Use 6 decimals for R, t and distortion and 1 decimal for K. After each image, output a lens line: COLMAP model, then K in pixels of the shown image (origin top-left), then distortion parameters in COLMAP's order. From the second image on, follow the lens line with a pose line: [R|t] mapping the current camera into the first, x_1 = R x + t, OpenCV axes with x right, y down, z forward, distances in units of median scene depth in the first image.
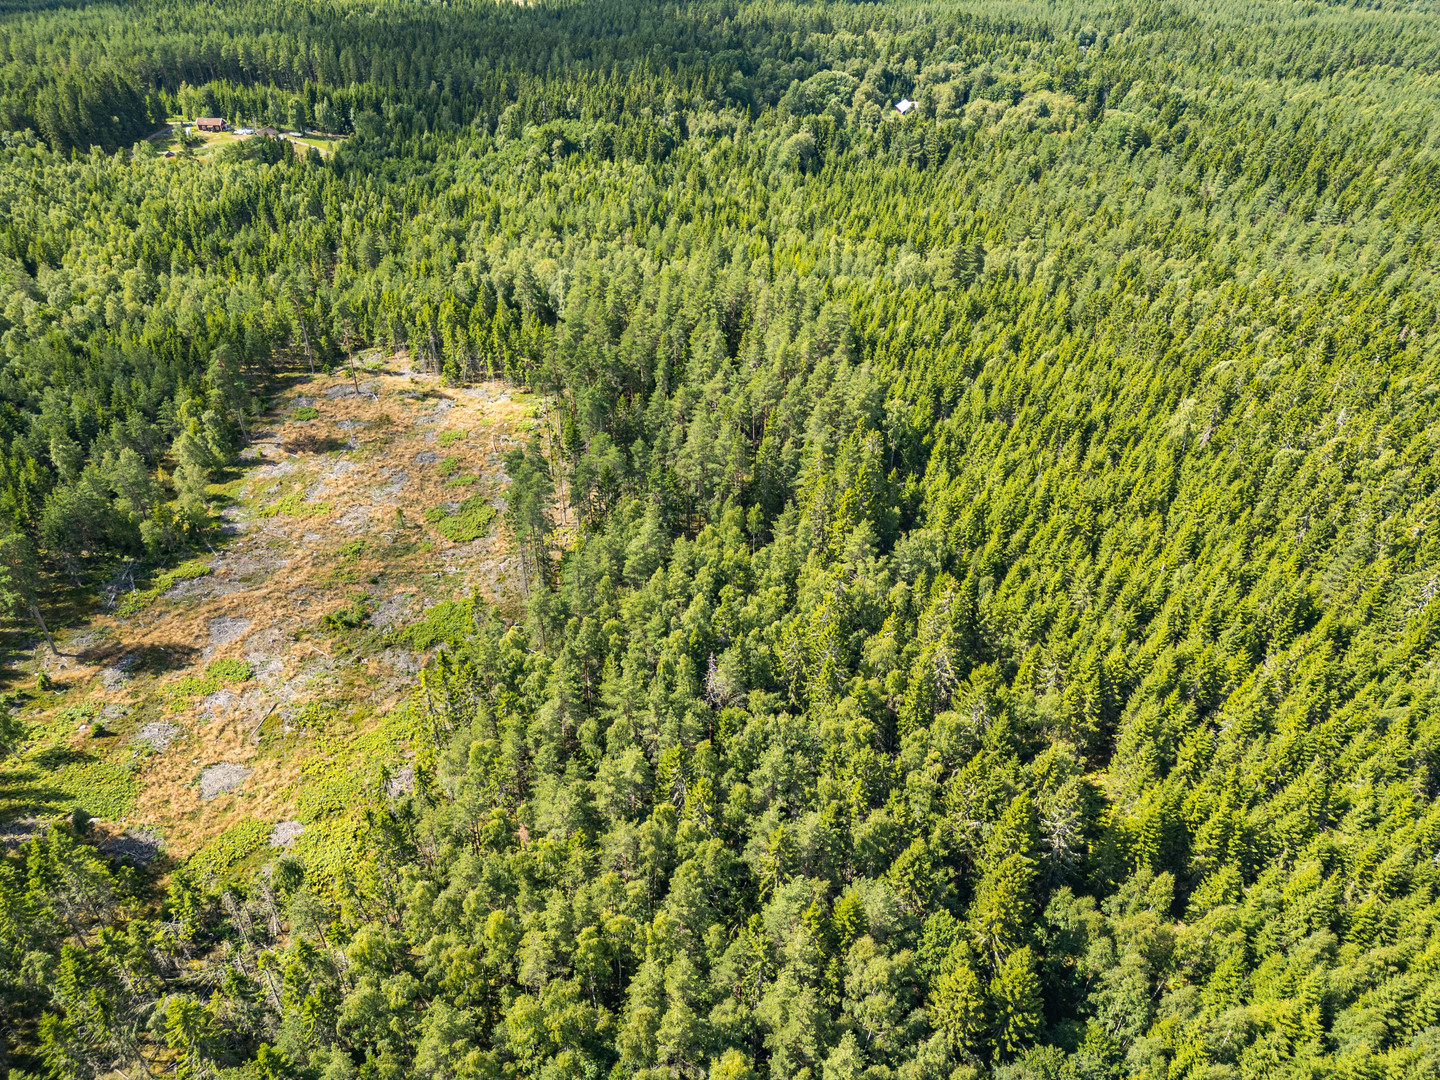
lens RADIAL K [[1011.7, 0, 720.0], [0, 1011.7, 540.0], [0, 0, 1]] dist [0.088005, -0.091253]
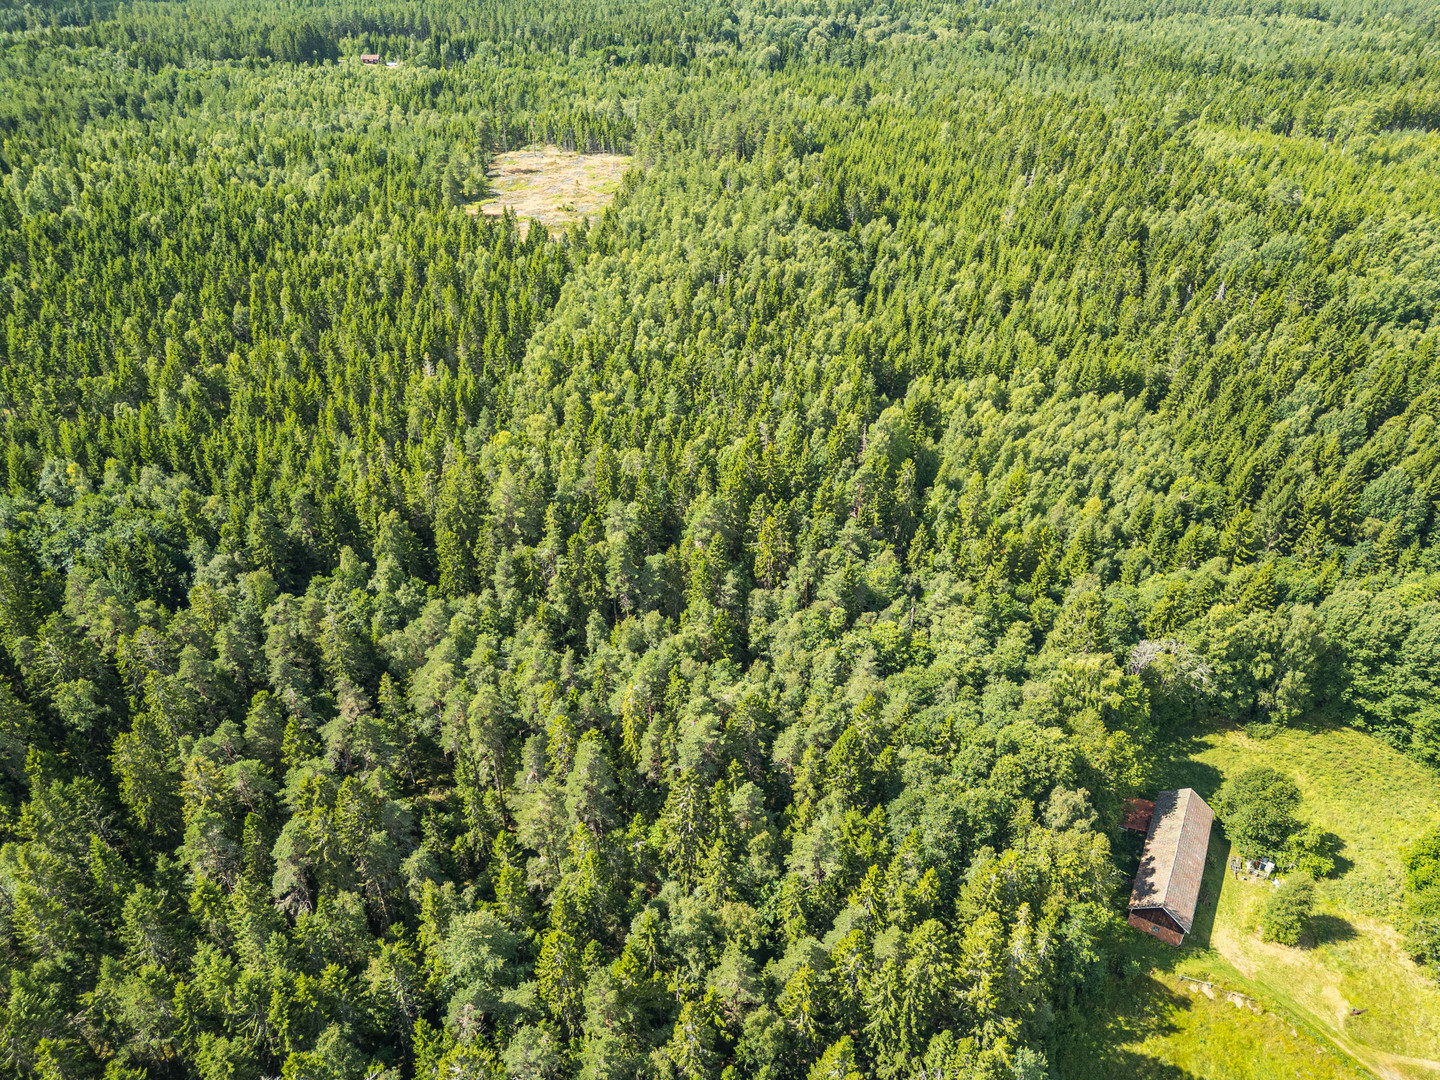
lens RADIAL K [[995.9, 0, 720.0], [0, 995.9, 540.0], [0, 0, 1]] dist [0.080303, -0.055110]
pose [[0.999750, -0.022000, 0.004045, -0.017059], [0.022021, 0.999744, -0.005123, 0.304929], [-0.003931, 0.005211, 0.999979, -0.453036]]
